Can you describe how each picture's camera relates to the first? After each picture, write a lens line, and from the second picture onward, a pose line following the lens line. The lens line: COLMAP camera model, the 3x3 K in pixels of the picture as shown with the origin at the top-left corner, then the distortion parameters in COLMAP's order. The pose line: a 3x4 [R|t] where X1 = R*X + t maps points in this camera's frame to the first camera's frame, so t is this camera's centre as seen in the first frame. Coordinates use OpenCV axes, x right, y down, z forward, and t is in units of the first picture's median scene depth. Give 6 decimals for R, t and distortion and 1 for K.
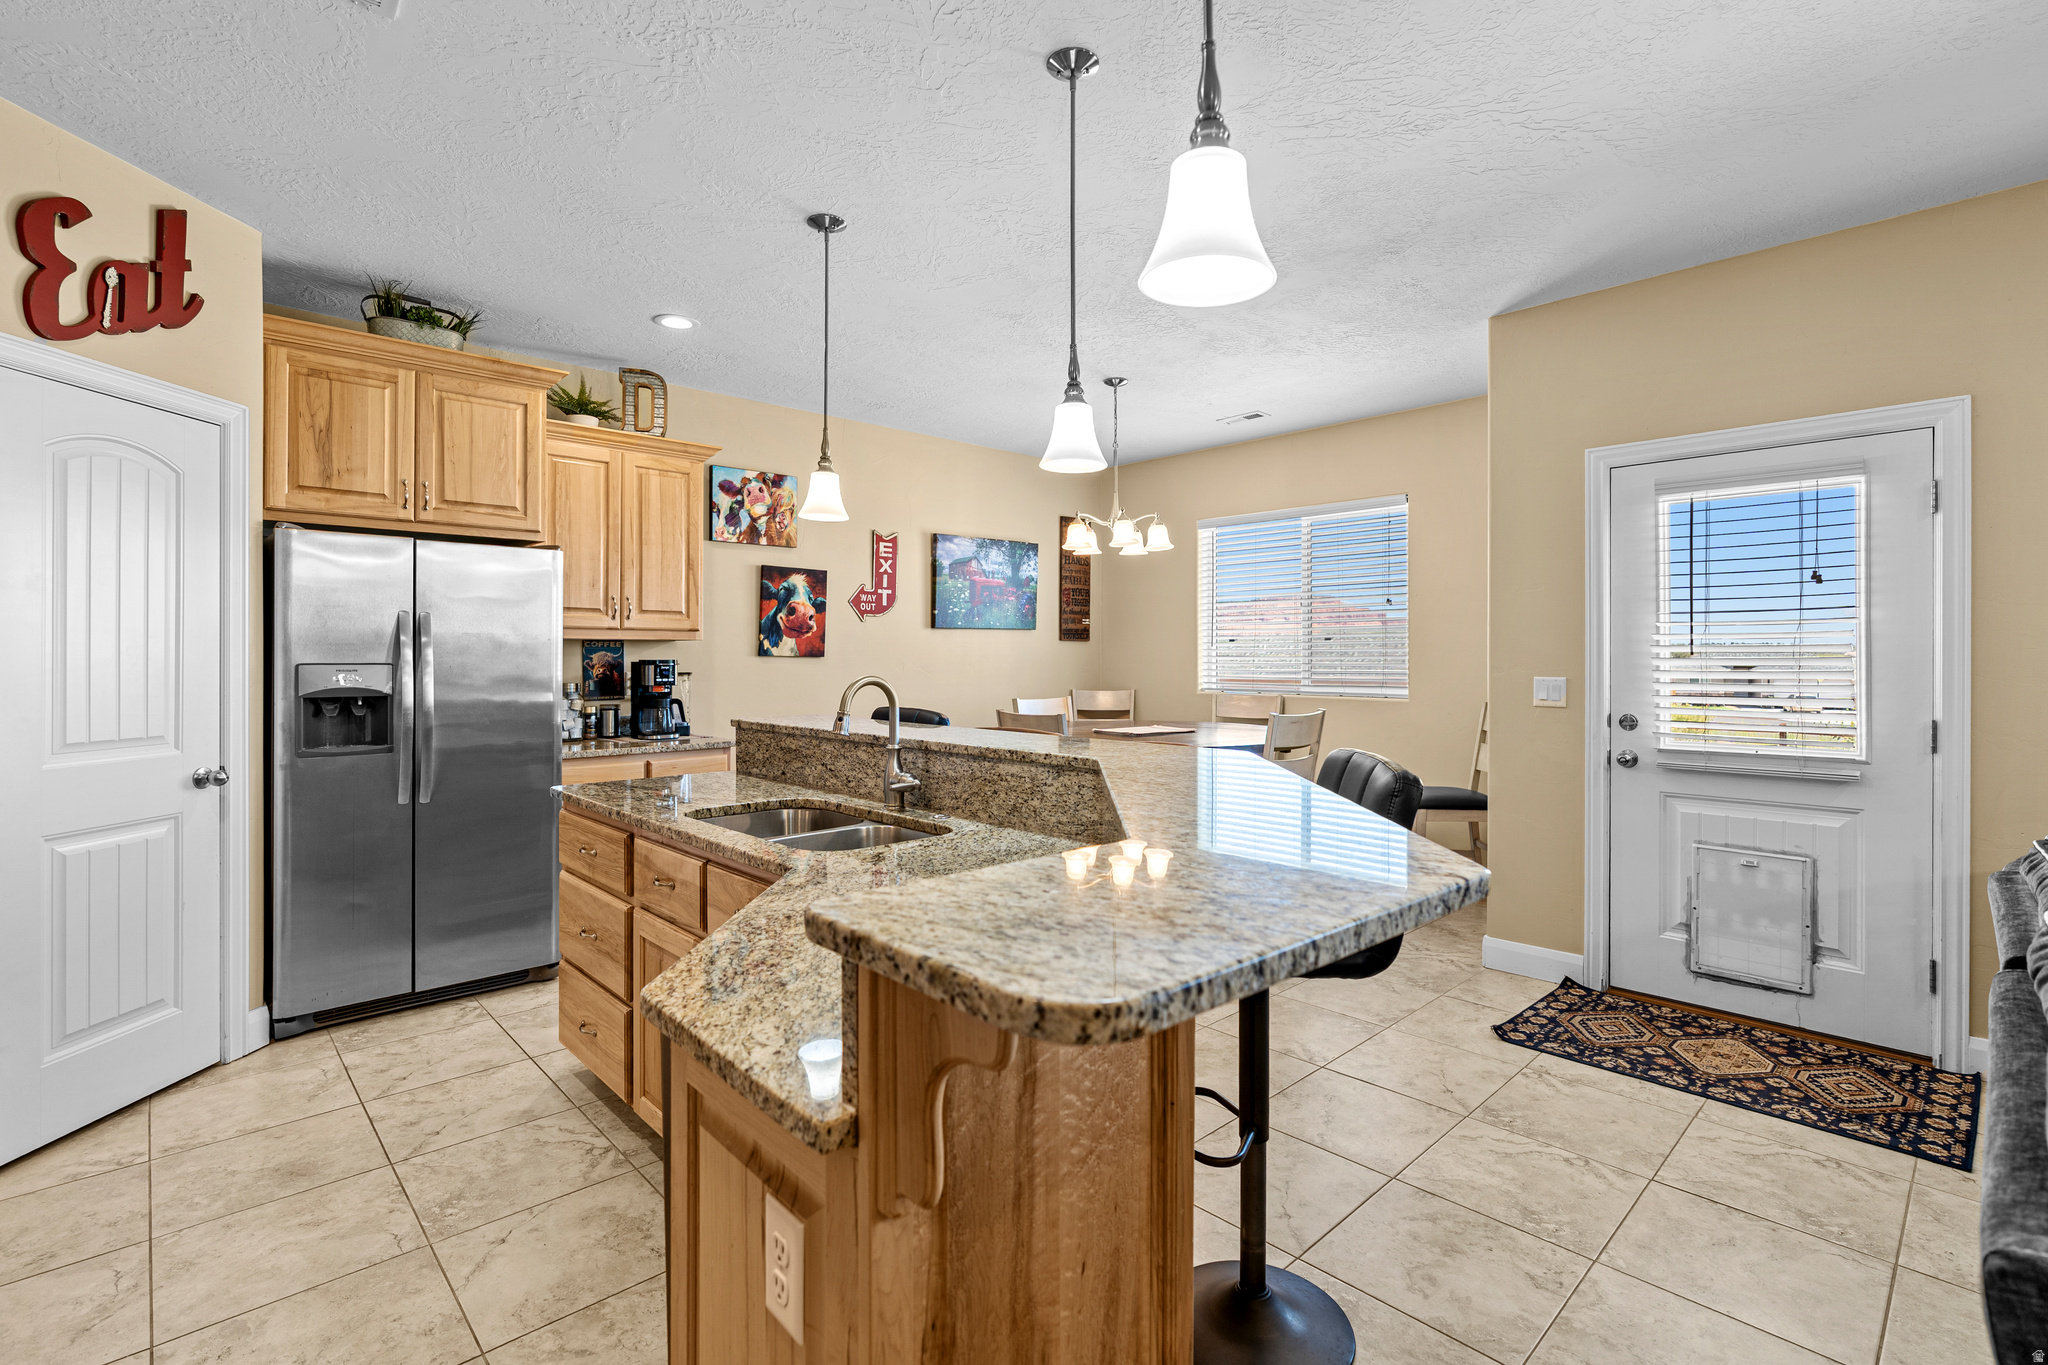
lens RADIAL K [[940.5, 0, 1026.2], [0, 940.5, 660.2], [0, 0, 1]] dist [-0.003295, -0.000764]
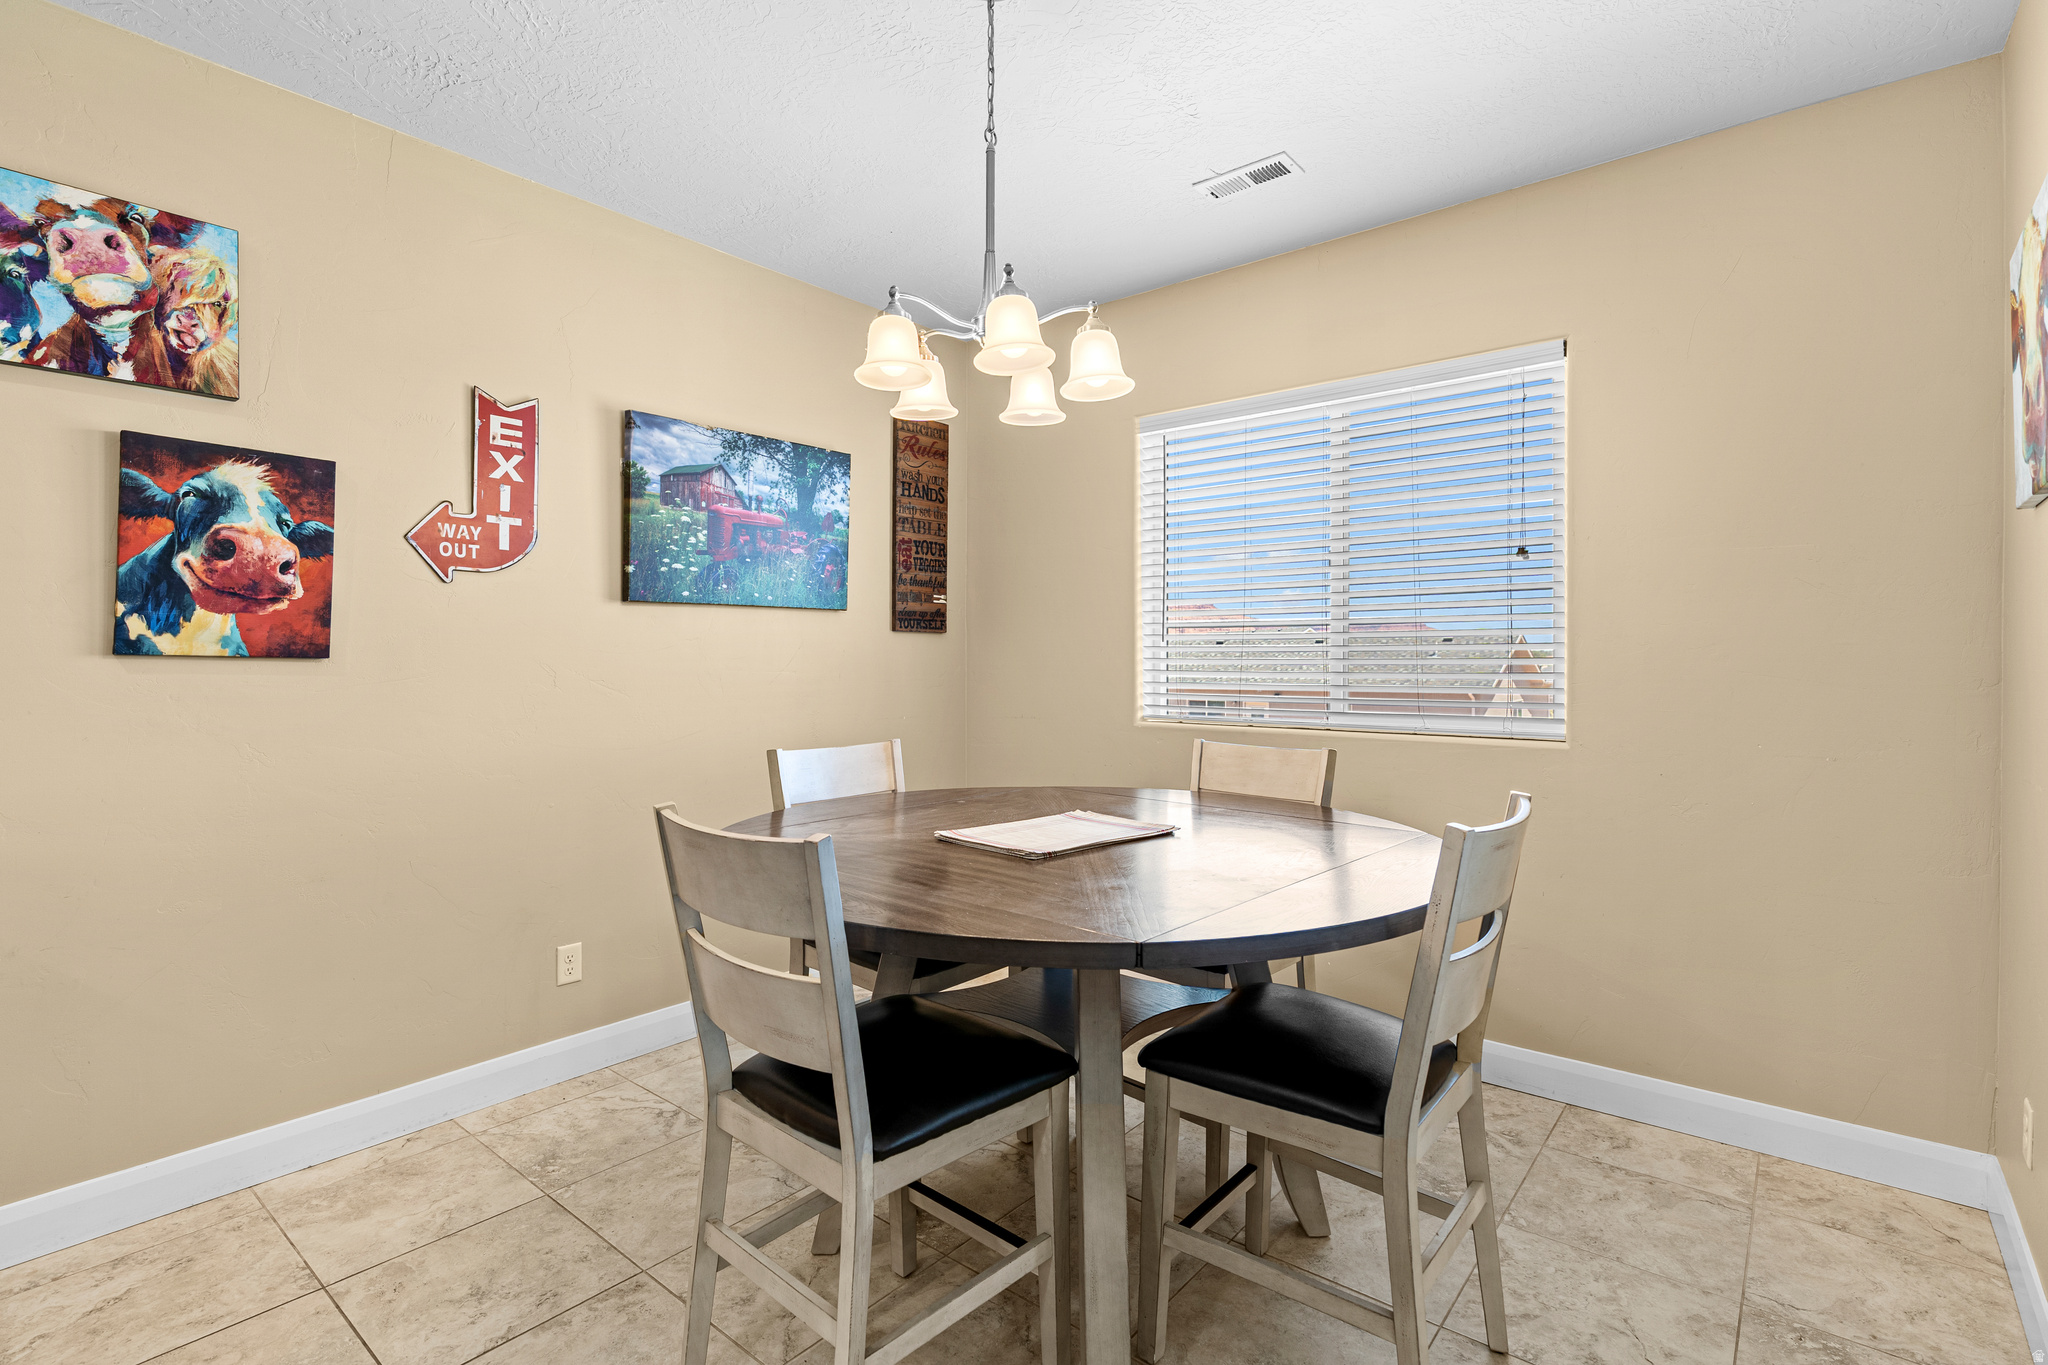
lens RADIAL K [[940.5, 0, 1019.6], [0, 940.5, 670.6], [0, 0, 1]] dist [-0.003295, -0.000764]
pose [[0.992226, 0.000789, 0.124445, 0.048997], [-0.001562, 0.999980, 0.006112, -0.000857], [-0.124438, -0.006259, 0.992208, 0.506560]]
